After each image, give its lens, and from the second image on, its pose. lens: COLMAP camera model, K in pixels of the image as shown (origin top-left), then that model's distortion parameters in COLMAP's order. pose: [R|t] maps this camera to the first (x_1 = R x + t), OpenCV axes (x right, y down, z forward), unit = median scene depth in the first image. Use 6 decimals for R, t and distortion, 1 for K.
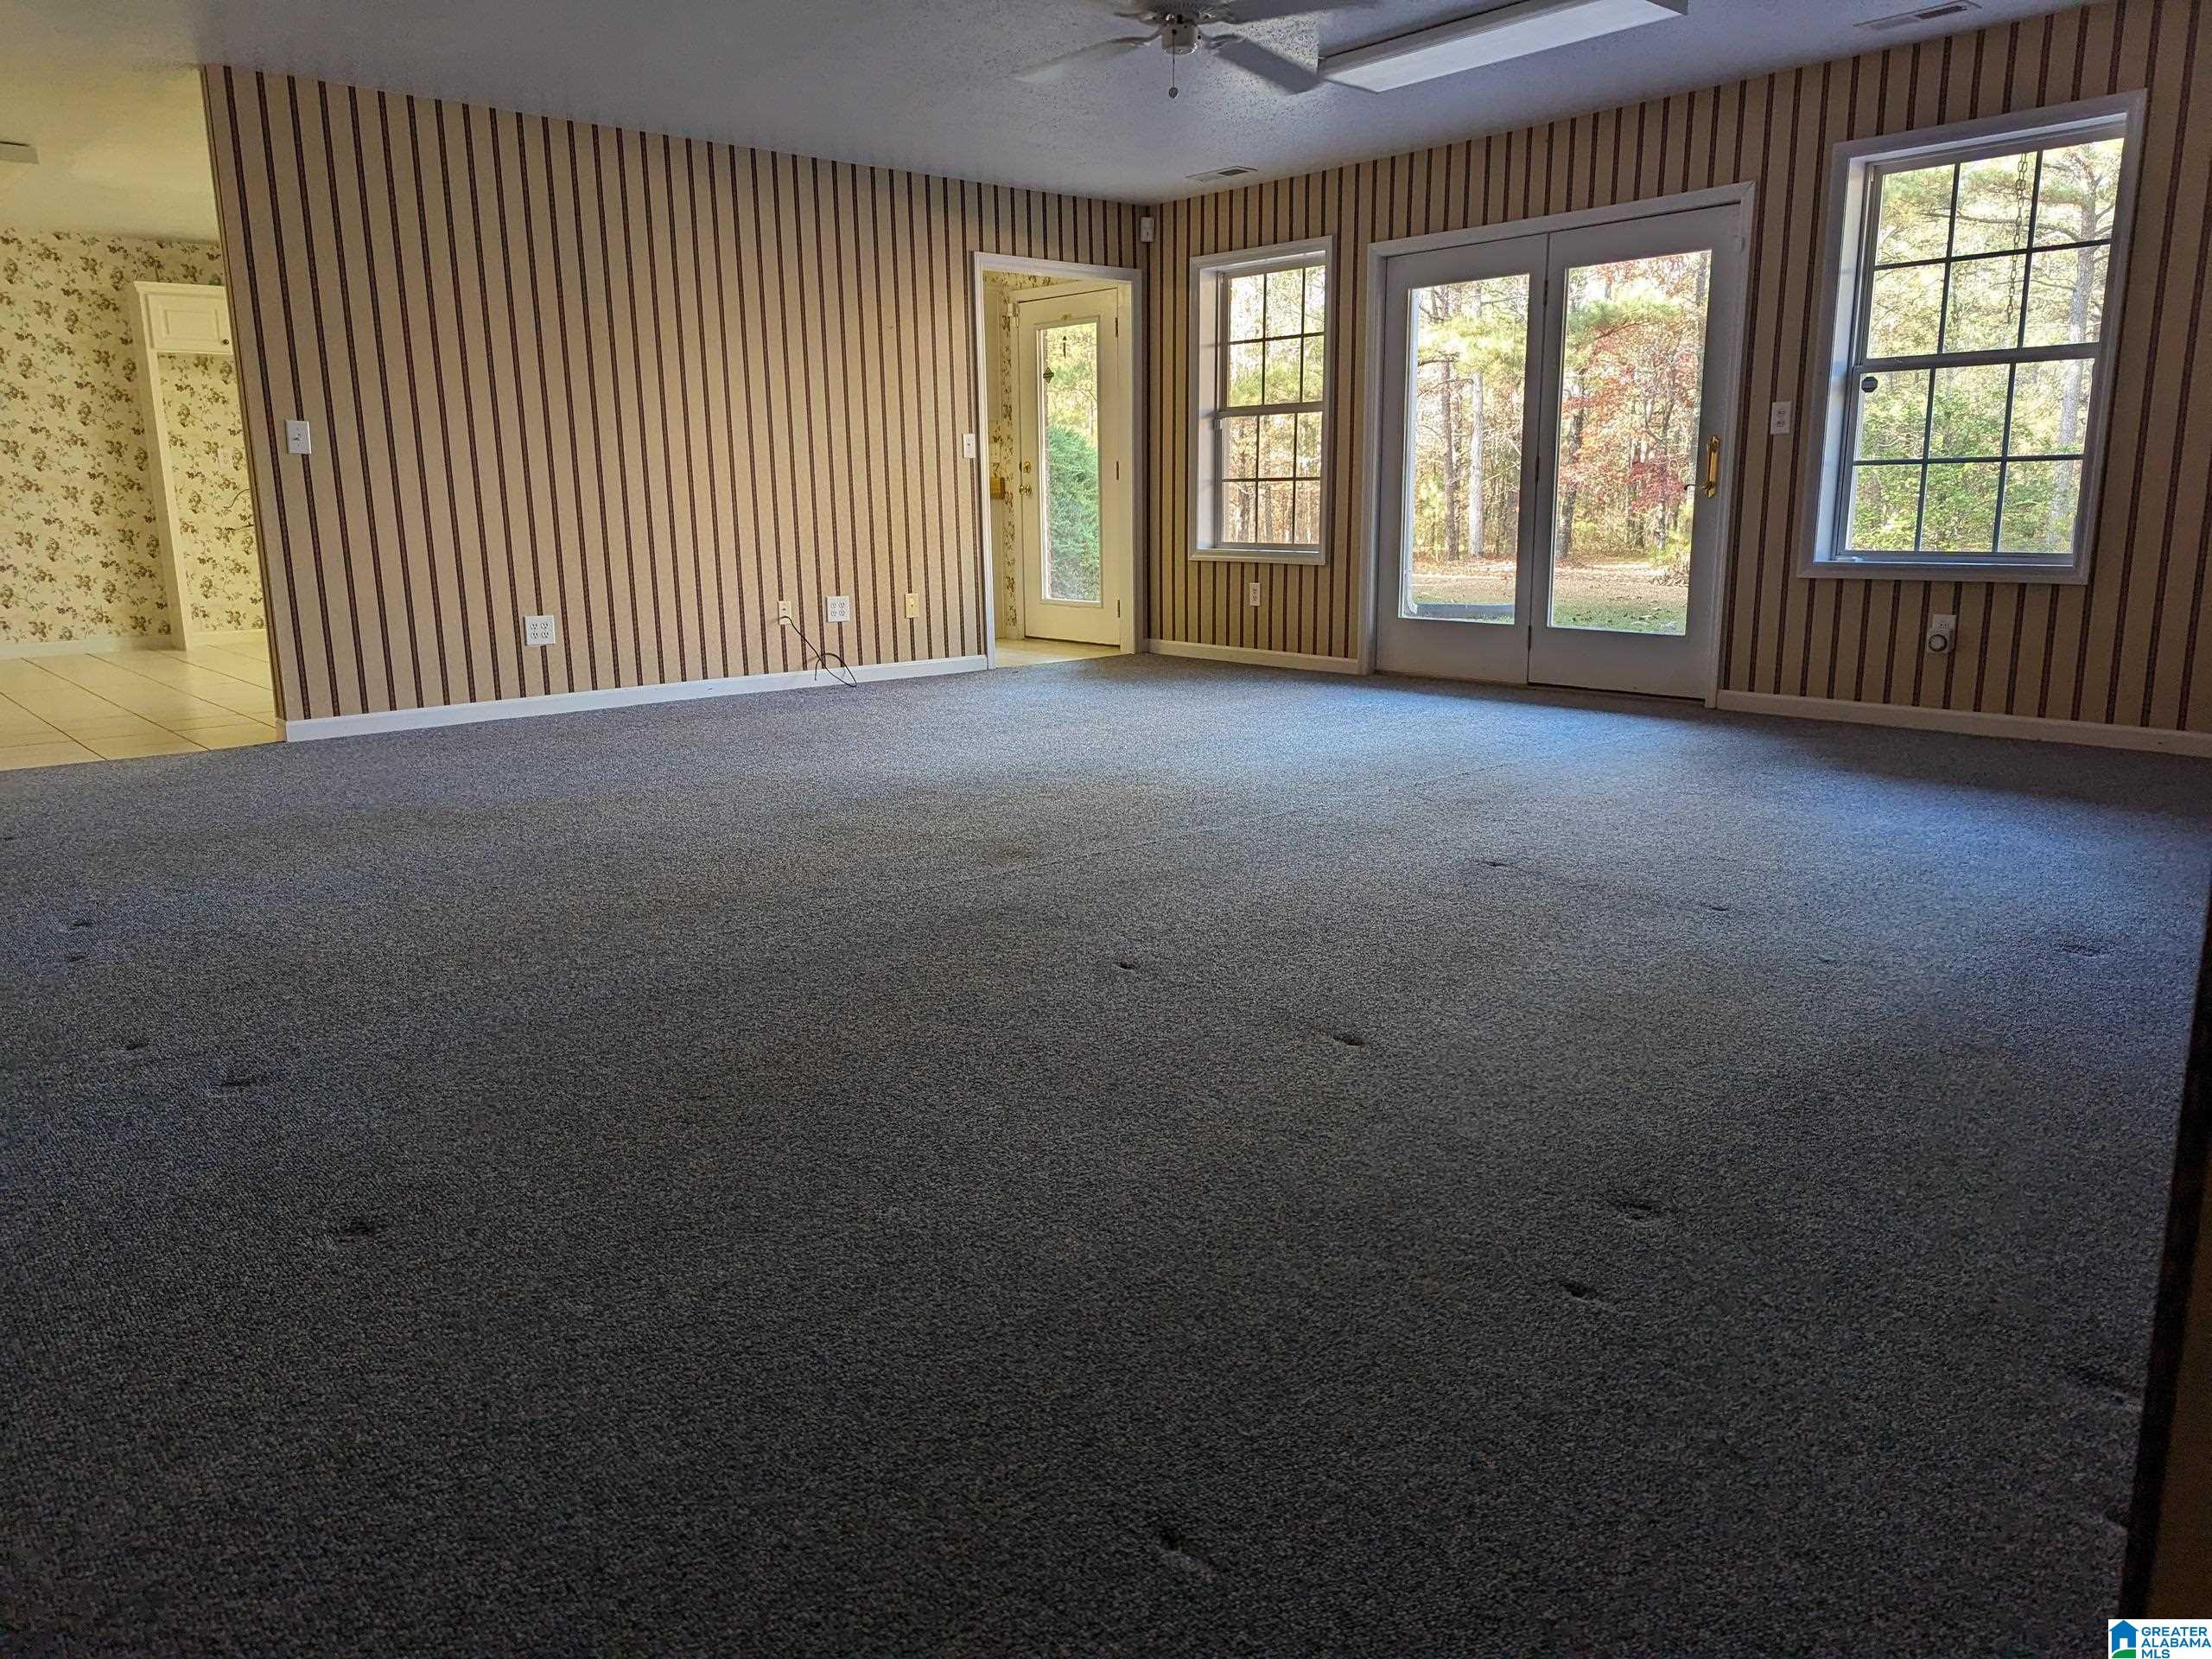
lens RADIAL K [[1550.5, 0, 1113.5], [0, 1550.5, 816.3], [0, 0, 1]] dist [0.076353, -0.069257]
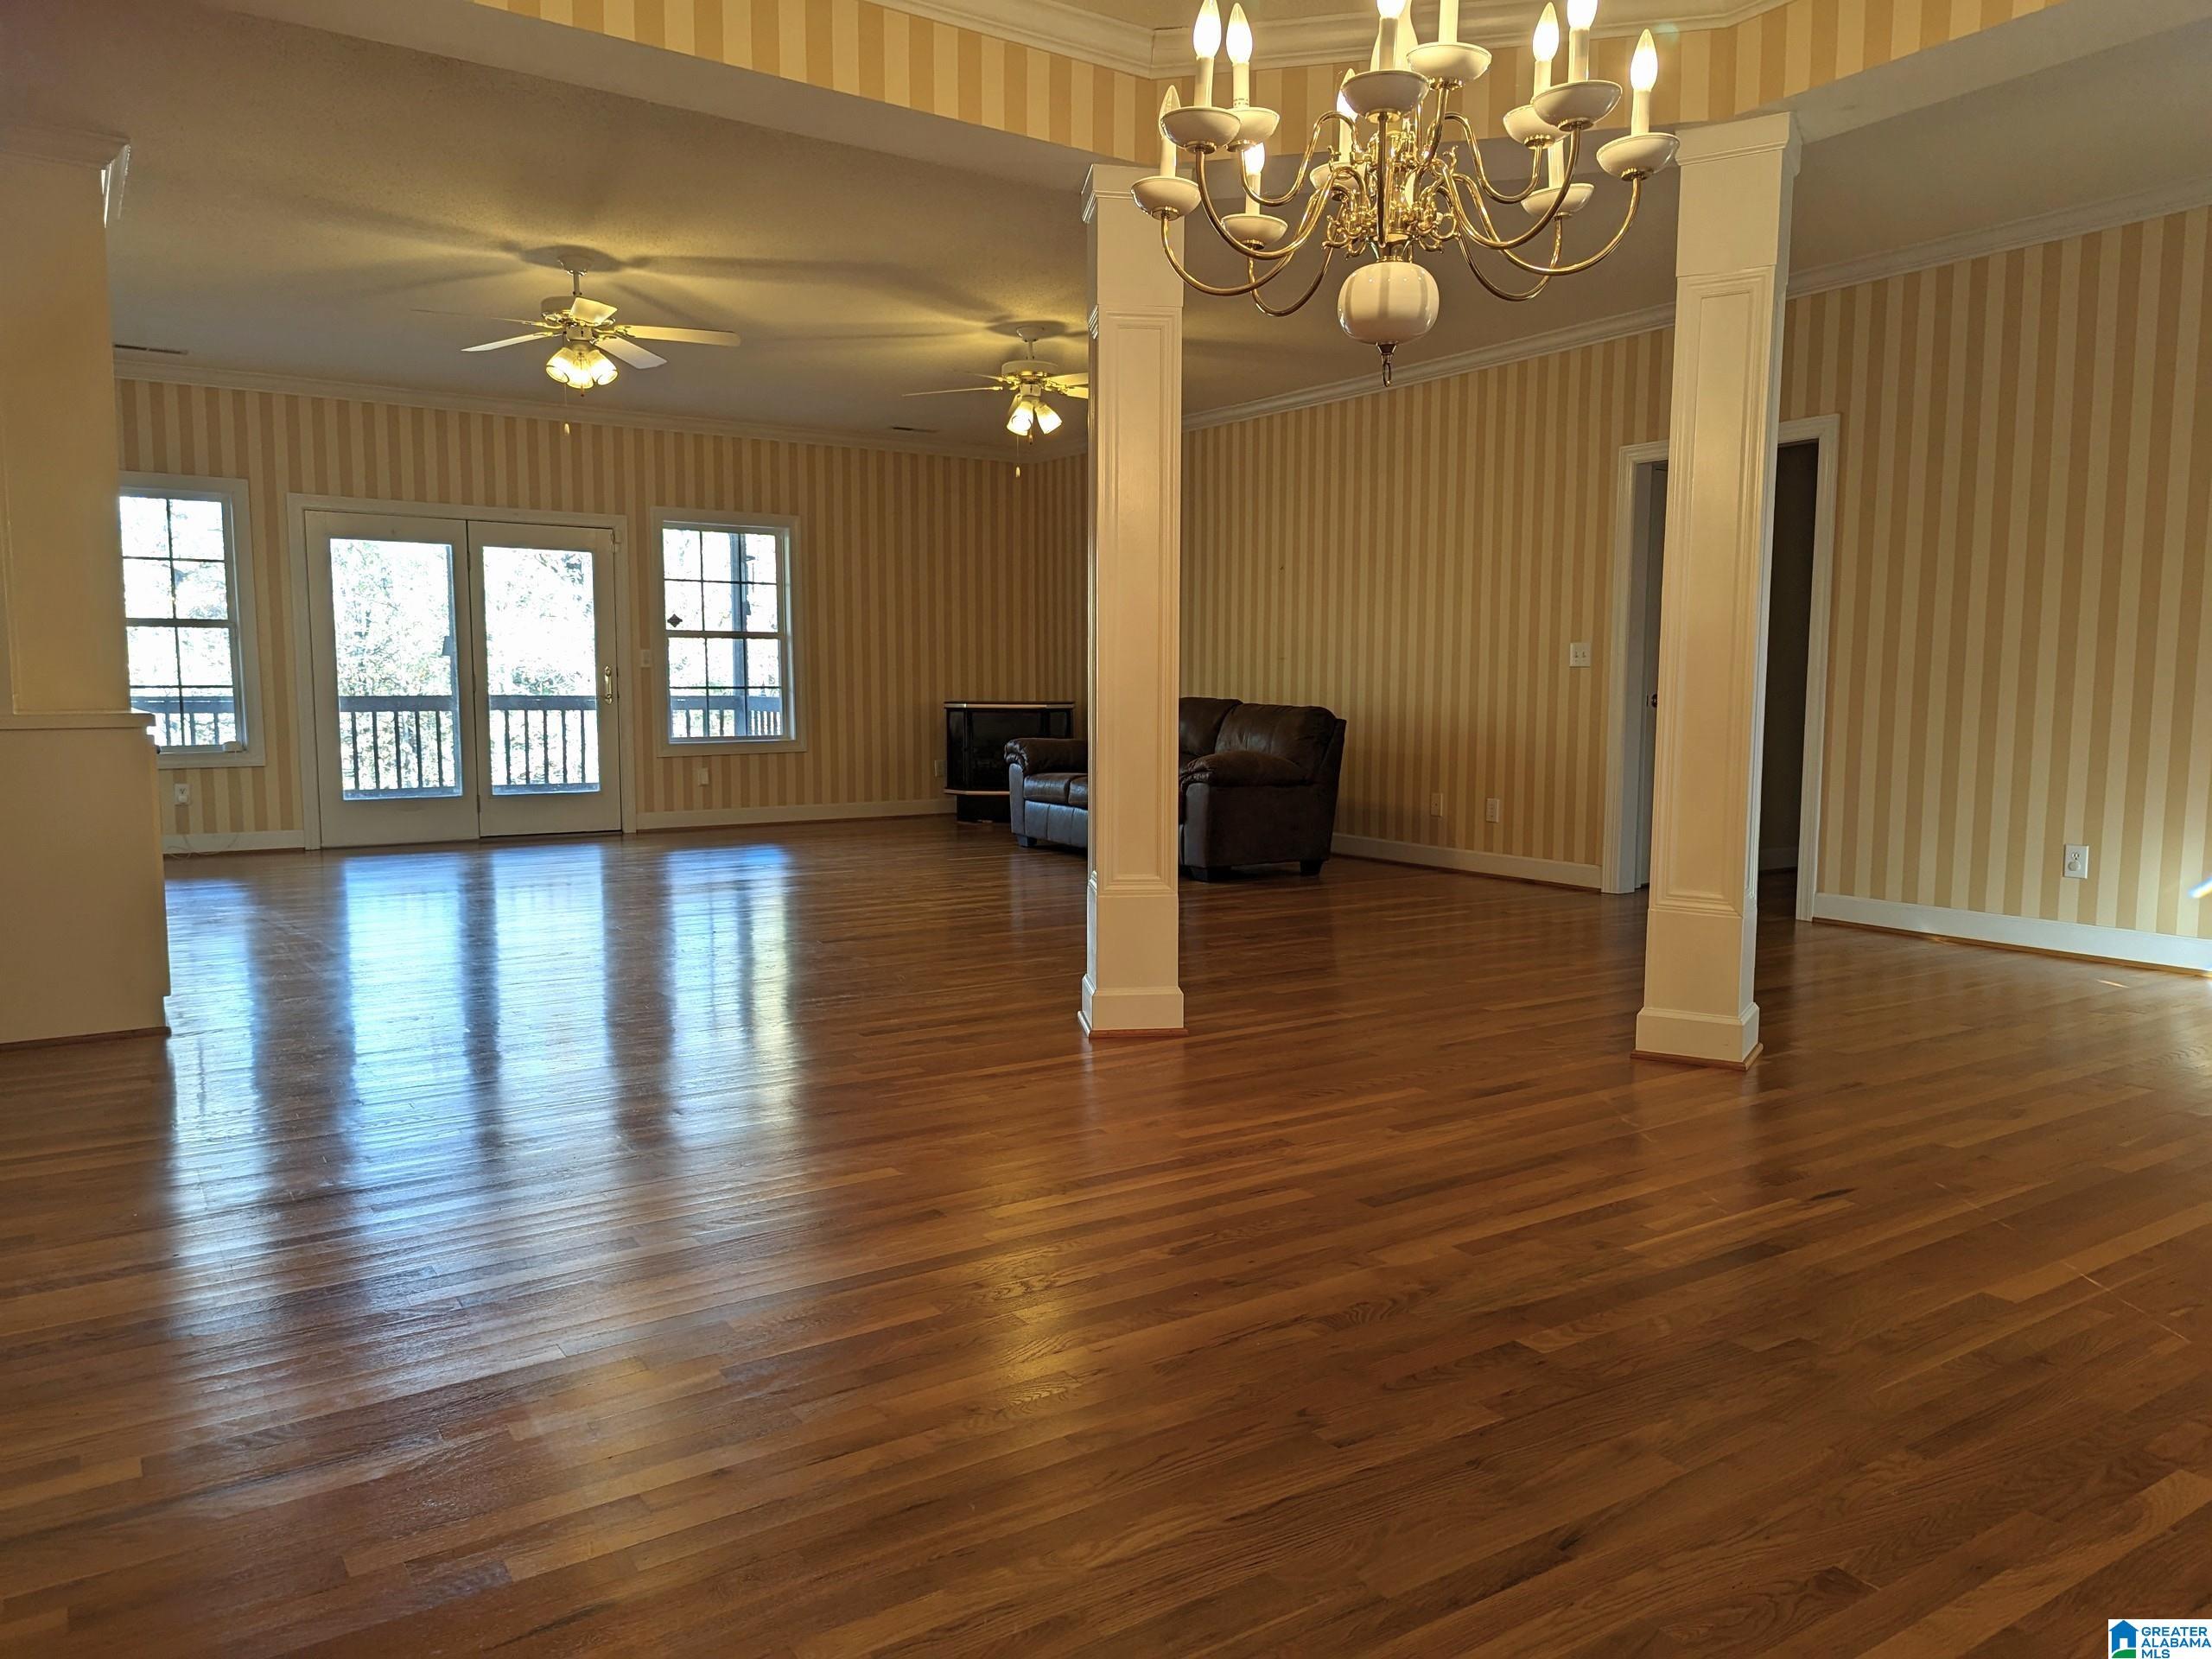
lens RADIAL K [[1534.9, 0, 1115.1], [0, 1534.9, 828.8], [0, 0, 1]] dist [0.081434, -0.079332]
pose [[0.149471, -0.082854, 0.985289, -1.008927], [0.197292, 0.978944, 0.052390, -0.060378], [-0.968883, 0.186558, 0.162670, 0.264150]]
